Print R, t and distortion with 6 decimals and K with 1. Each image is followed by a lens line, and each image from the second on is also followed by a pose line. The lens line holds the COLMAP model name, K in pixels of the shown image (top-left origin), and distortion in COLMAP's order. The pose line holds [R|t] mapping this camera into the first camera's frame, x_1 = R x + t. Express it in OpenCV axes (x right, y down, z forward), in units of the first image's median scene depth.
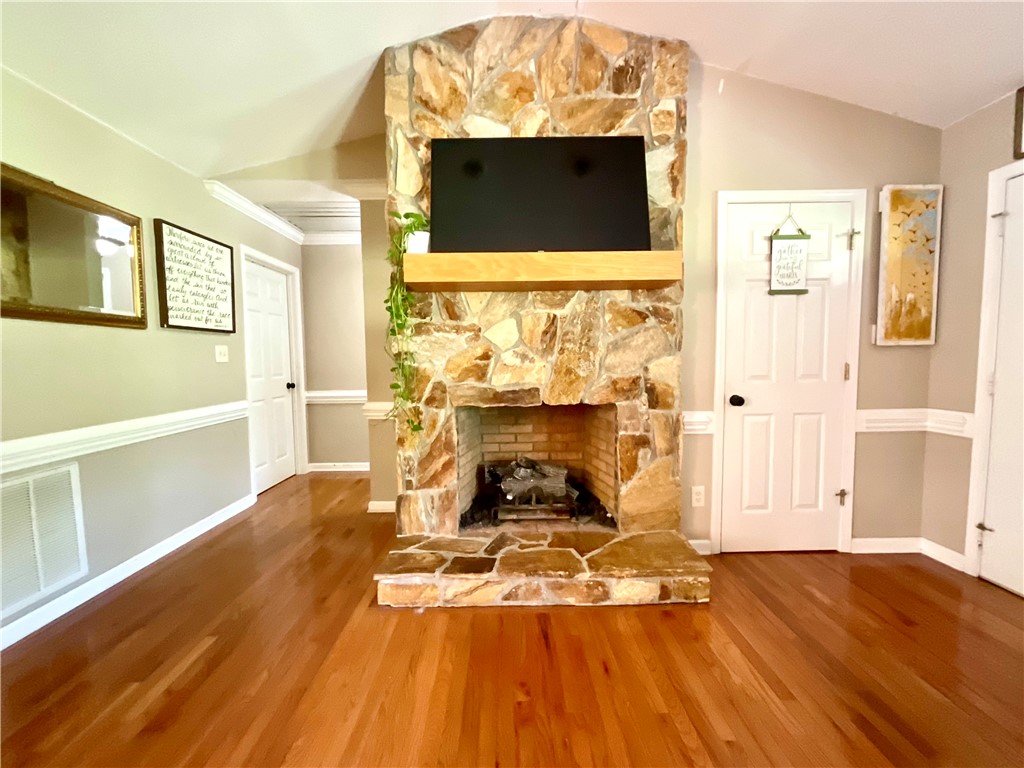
lens RADIAL K [[416.2, 0, 510.9], [0, 416.2, 384.5], [0, 0, 1]] dist [-0.003041, 0.000651]
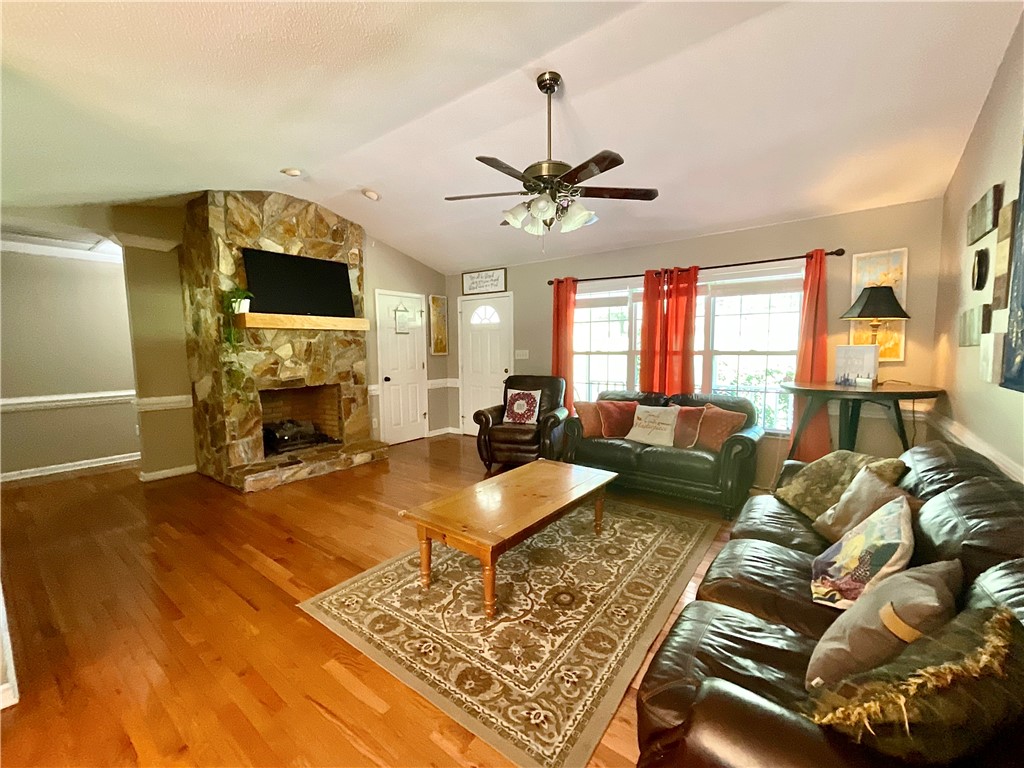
lens RADIAL K [[416.2, 0, 510.9], [0, 416.2, 384.5], [0, 0, 1]] dist [-0.003041, 0.000651]
pose [[0.612276, -0.065198, 0.787951, -0.912658], [0.054161, 0.997712, 0.040469, 0.011320], [-0.788787, 0.017898, 0.614406, -1.025698]]
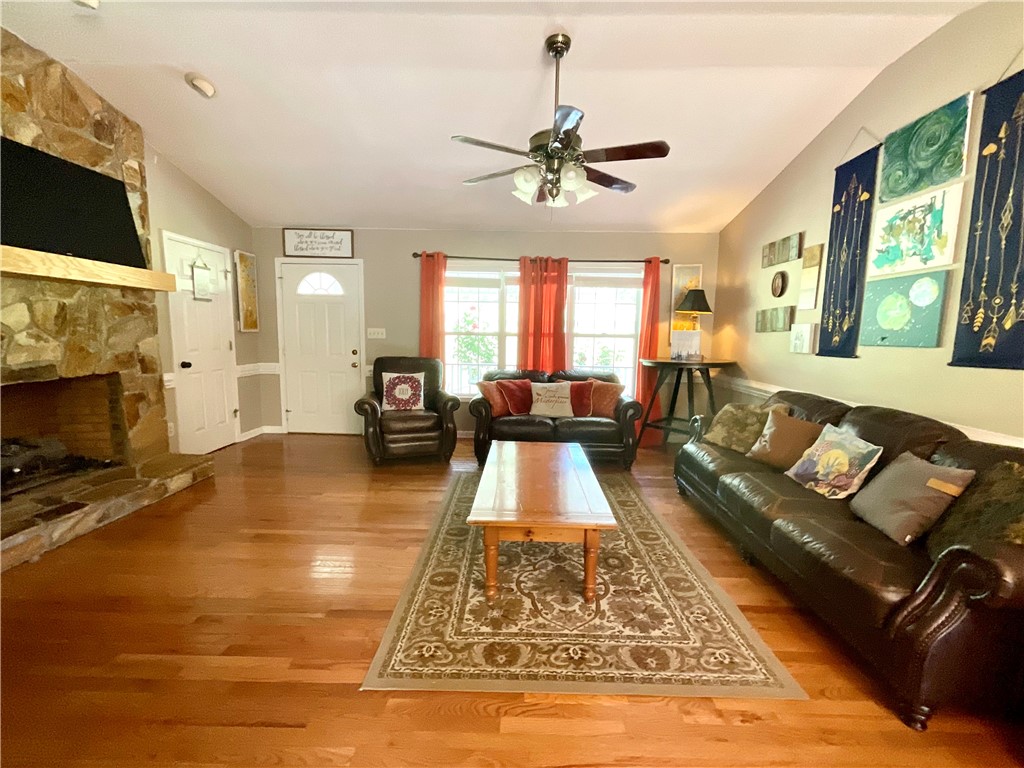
lens RADIAL K [[416.2, 0, 510.9], [0, 416.2, 384.5], [0, 0, 1]] dist [-0.003041, 0.000651]
pose [[0.027960, -0.110103, 0.993527, -1.078408], [0.047449, 0.992941, 0.108702, -0.001287], [-0.998482, 0.044102, 0.032987, -0.323363]]
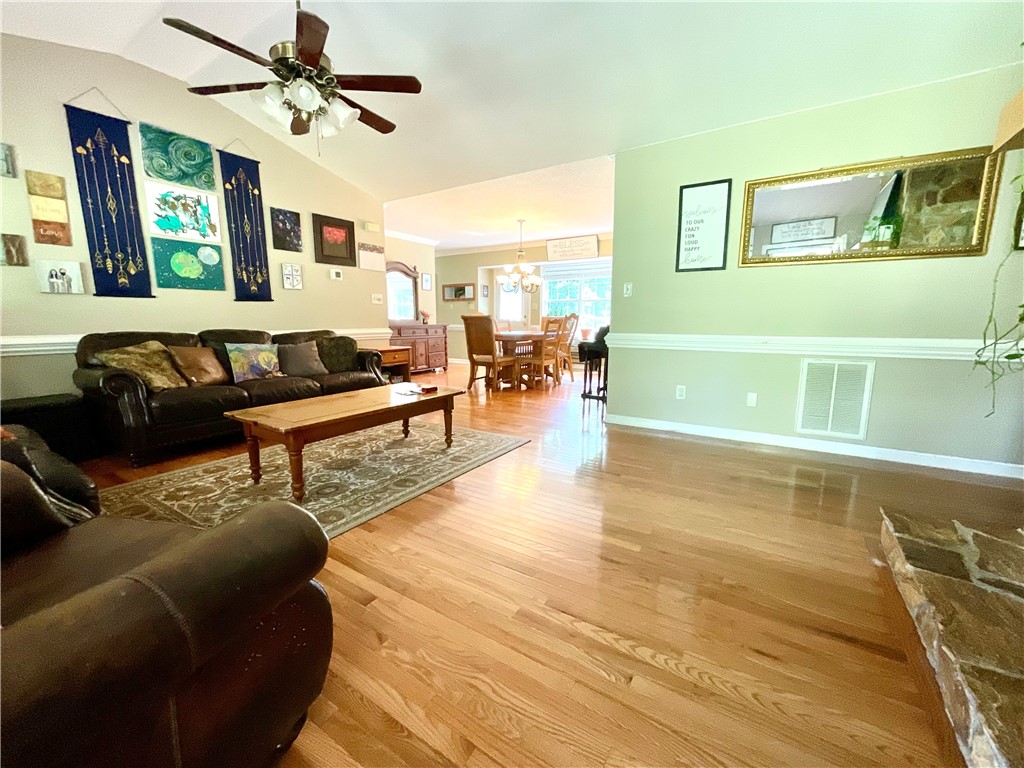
lens RADIAL K [[416.2, 0, 510.9], [0, 416.2, 384.5], [0, 0, 1]] dist [-0.003041, 0.000651]
pose [[-0.550062, 0.139988, -0.823307, 0.731865], [-0.051680, 0.978255, 0.200863, 0.039280], [0.833523, 0.153036, -0.530867, 0.647929]]
